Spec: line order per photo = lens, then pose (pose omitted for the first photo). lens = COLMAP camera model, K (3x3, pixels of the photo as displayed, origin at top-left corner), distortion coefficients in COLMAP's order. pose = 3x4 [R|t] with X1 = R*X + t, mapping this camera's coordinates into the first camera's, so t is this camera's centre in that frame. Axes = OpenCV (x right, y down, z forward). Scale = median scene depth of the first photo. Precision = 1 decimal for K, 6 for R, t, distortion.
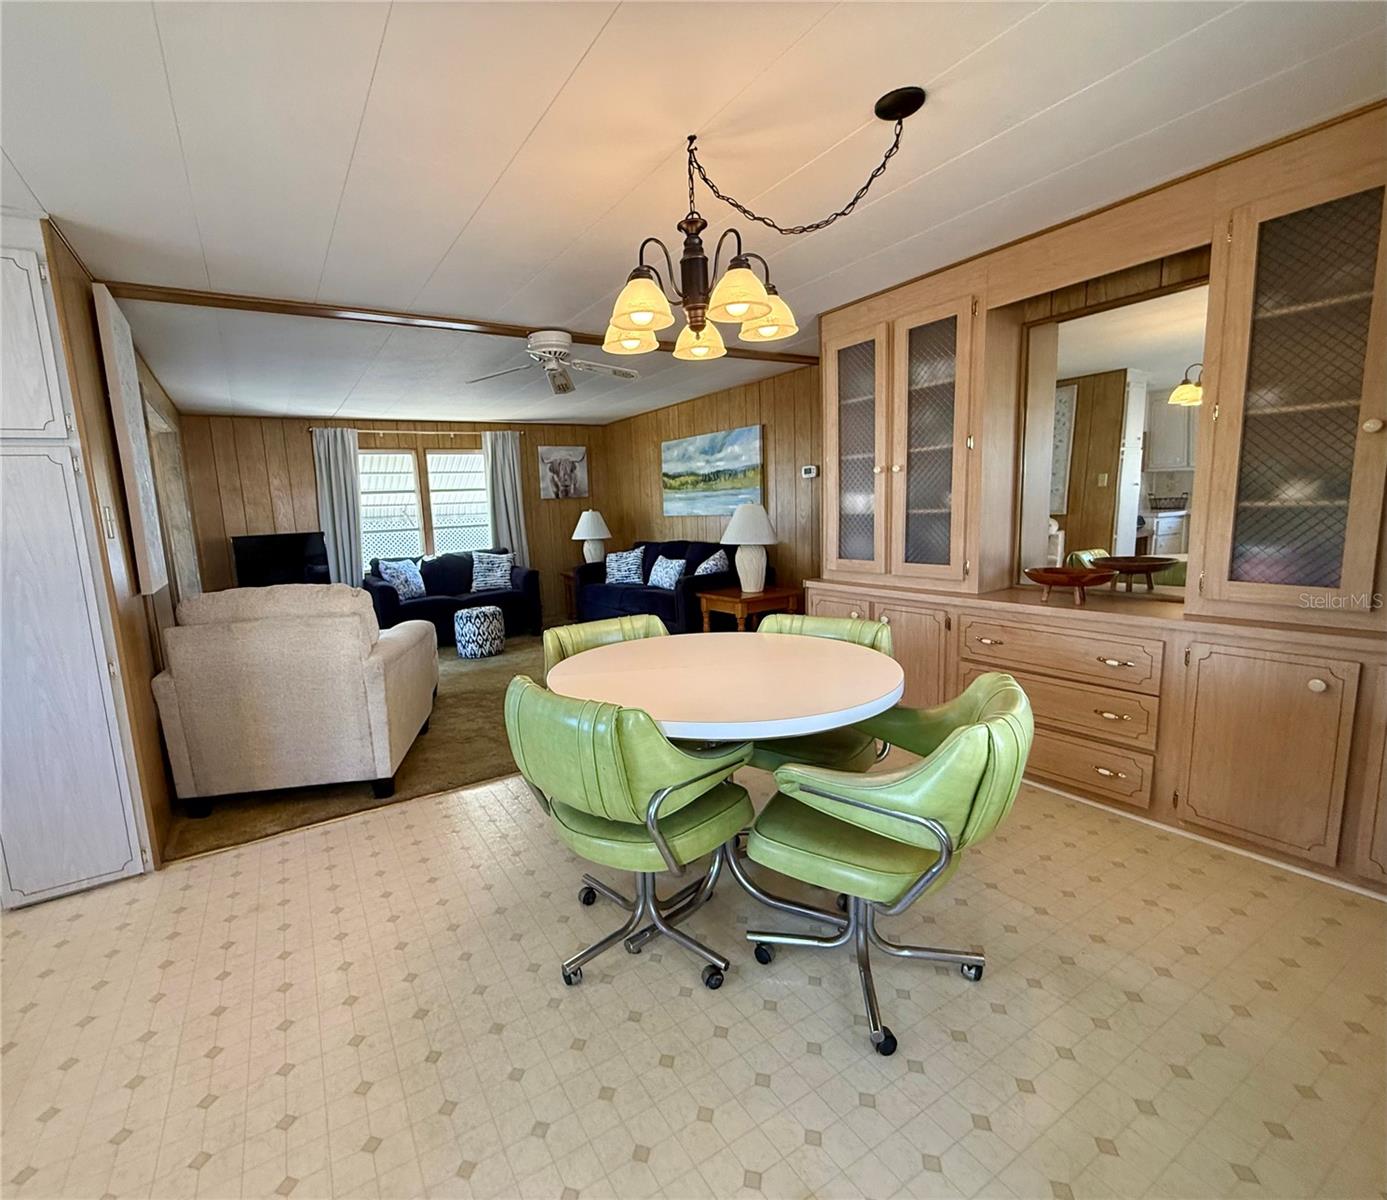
lens RADIAL K [[637.0, 0, 643.0], [0, 637.0, 602.3], [0, 0, 1]] dist [0.005898, -0.000213]
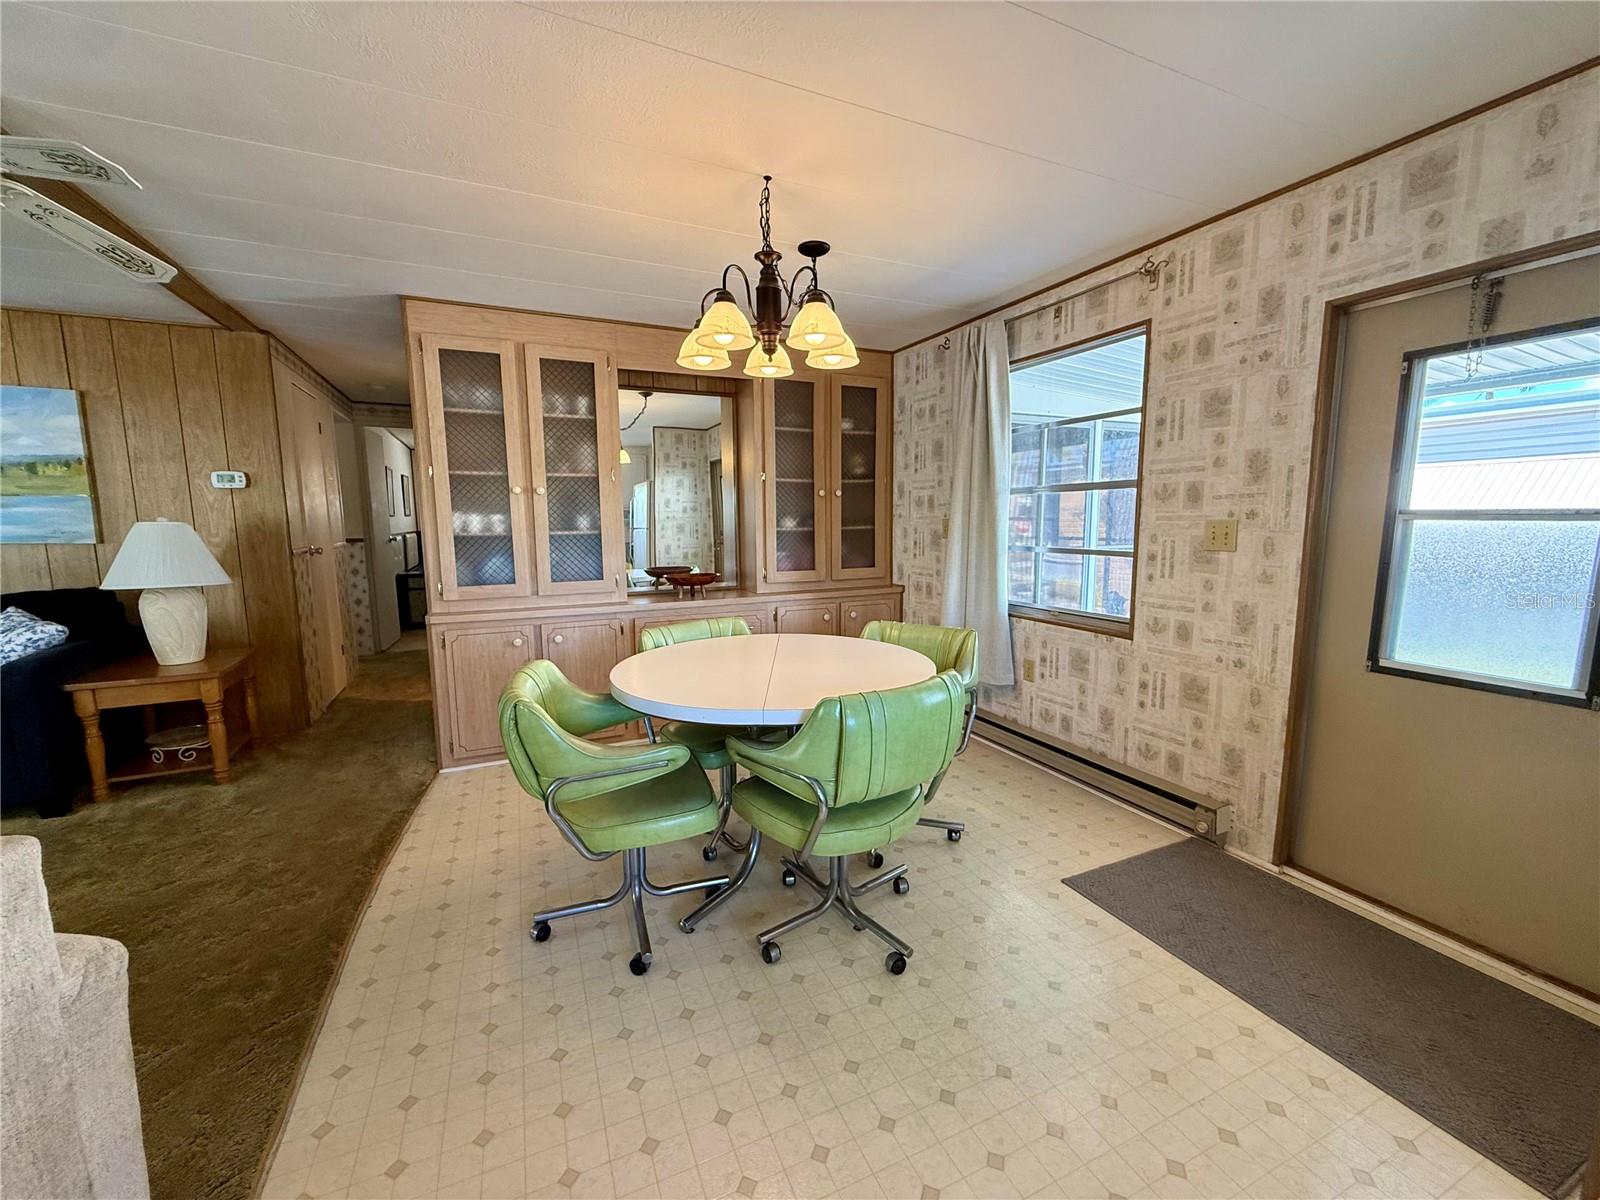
lens RADIAL K [[638.6, 0, 790.0], [0, 638.6, 603.4], [0, 0, 1]] dist [-0.001674, 0.000475]
pose [[0.108763, -0.086485, 0.990298, -0.300534], [0.149094, 0.986359, 0.069766, -0.022790], [-0.982823, 0.140060, 0.120174, 0.265389]]
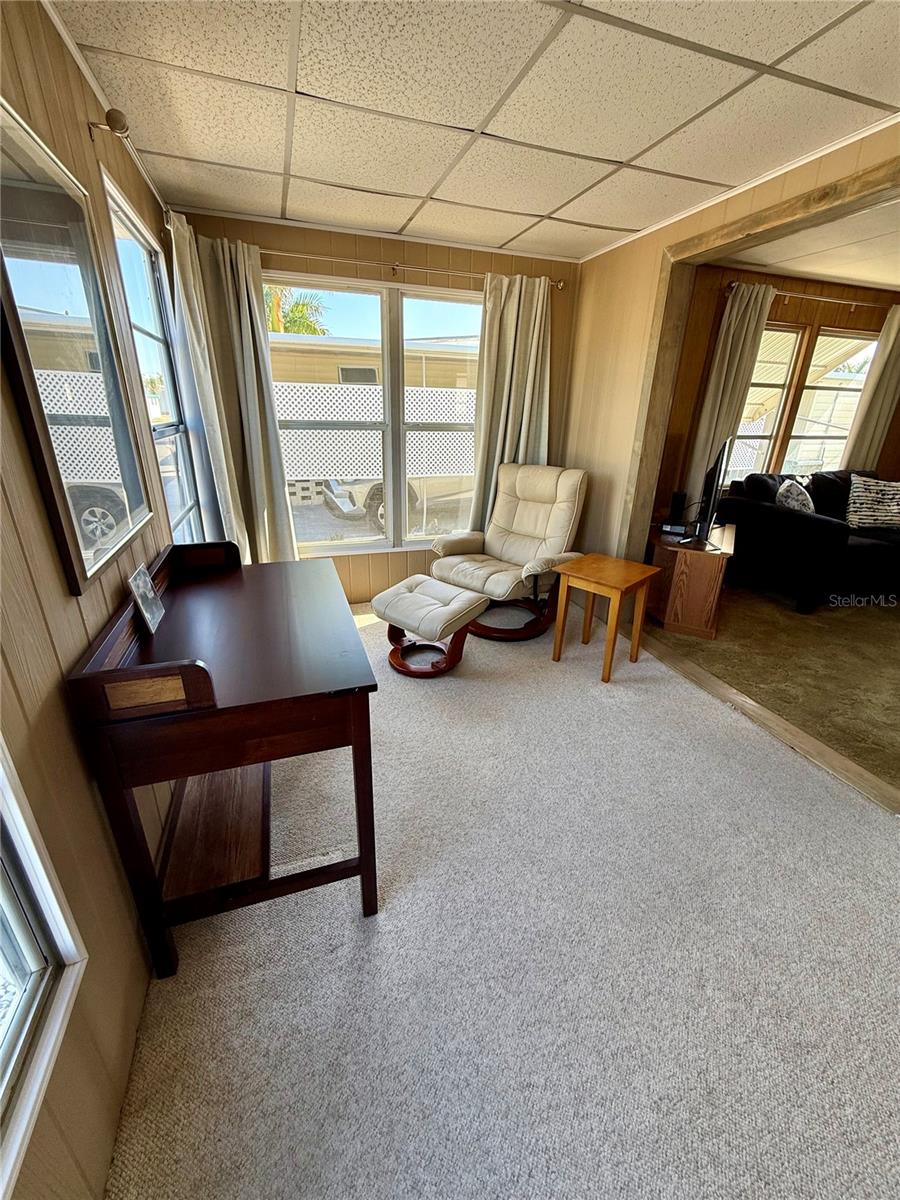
lens RADIAL K [[478.9, 0, 452.9], [0, 478.9, 597.1], [0, 0, 1]] dist [-0.001674, 0.000475]
pose [[0.976191, 0.142509, -0.163531, -0.679838], [-0.100253, 0.964966, 0.242465, -0.029850], [0.192355, -0.220298, 0.956278, 0.339203]]
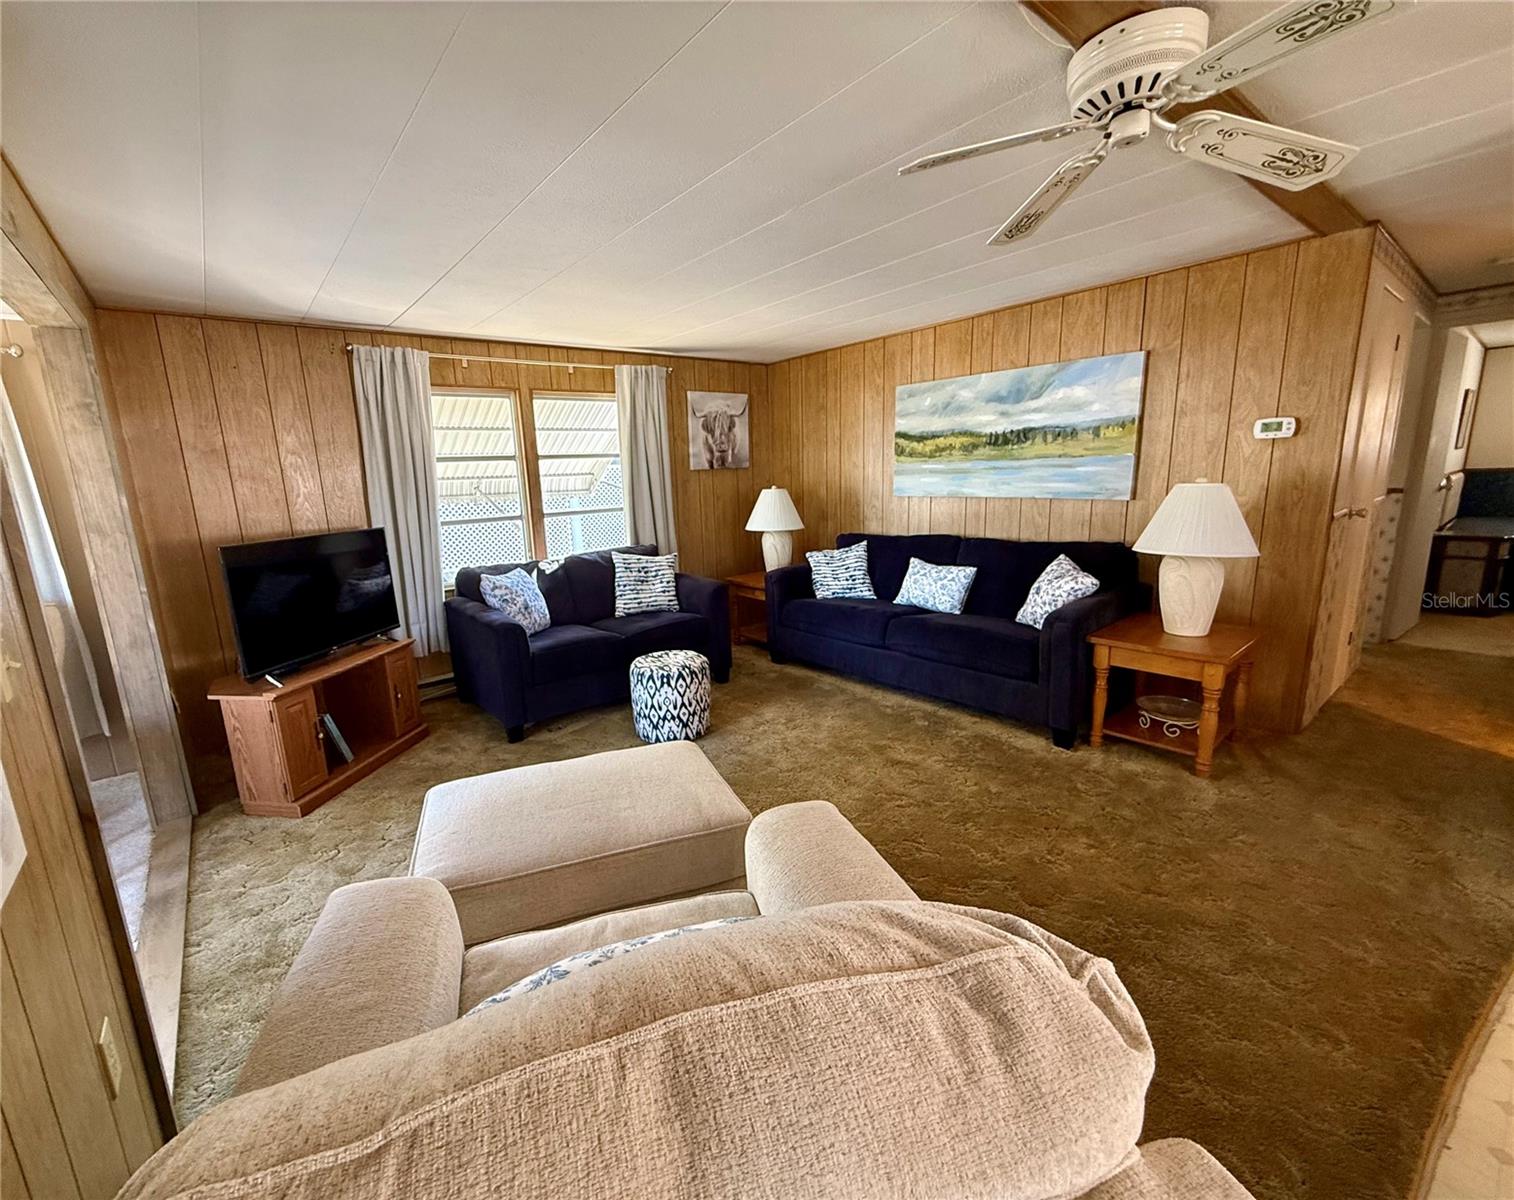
lens RADIAL K [[633.9, 0, 713.4], [0, 633.9, 604.0], [0, 0, 1]] dist [-0.003241, -0.000503]
pose [[0.992758, -0.020659, 0.118344, -0.262838], [0.014713, 0.998595, 0.050898, -0.063506], [-0.119229, -0.048788, 0.991667, 0.378620]]
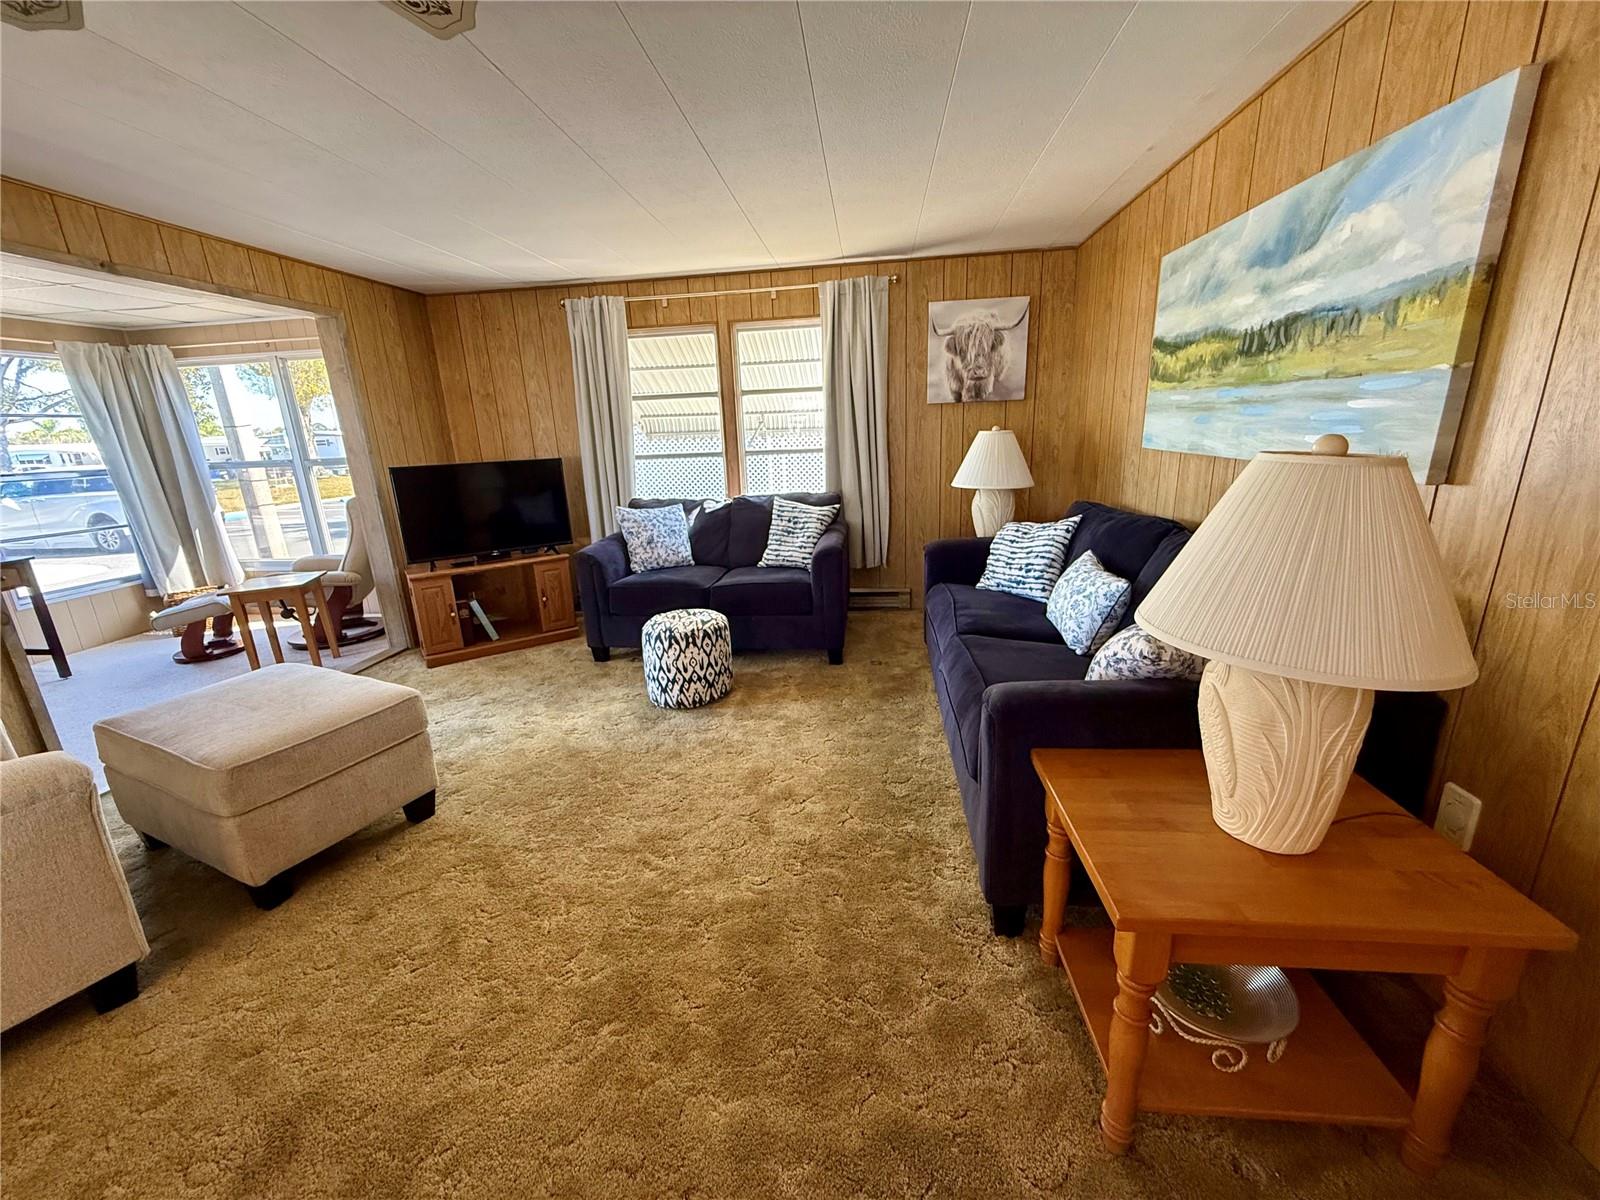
lens RADIAL K [[638.6, 0, 798.3], [0, 638.6, 603.3], [0, 0, 1]] dist [-0.001674, 0.000475]
pose [[0.792809, 0.178747, -0.582669, 0.126647], [-0.086391, 0.979331, 0.182885, -0.101417], [0.603316, -0.094655, 0.791865, 0.572652]]
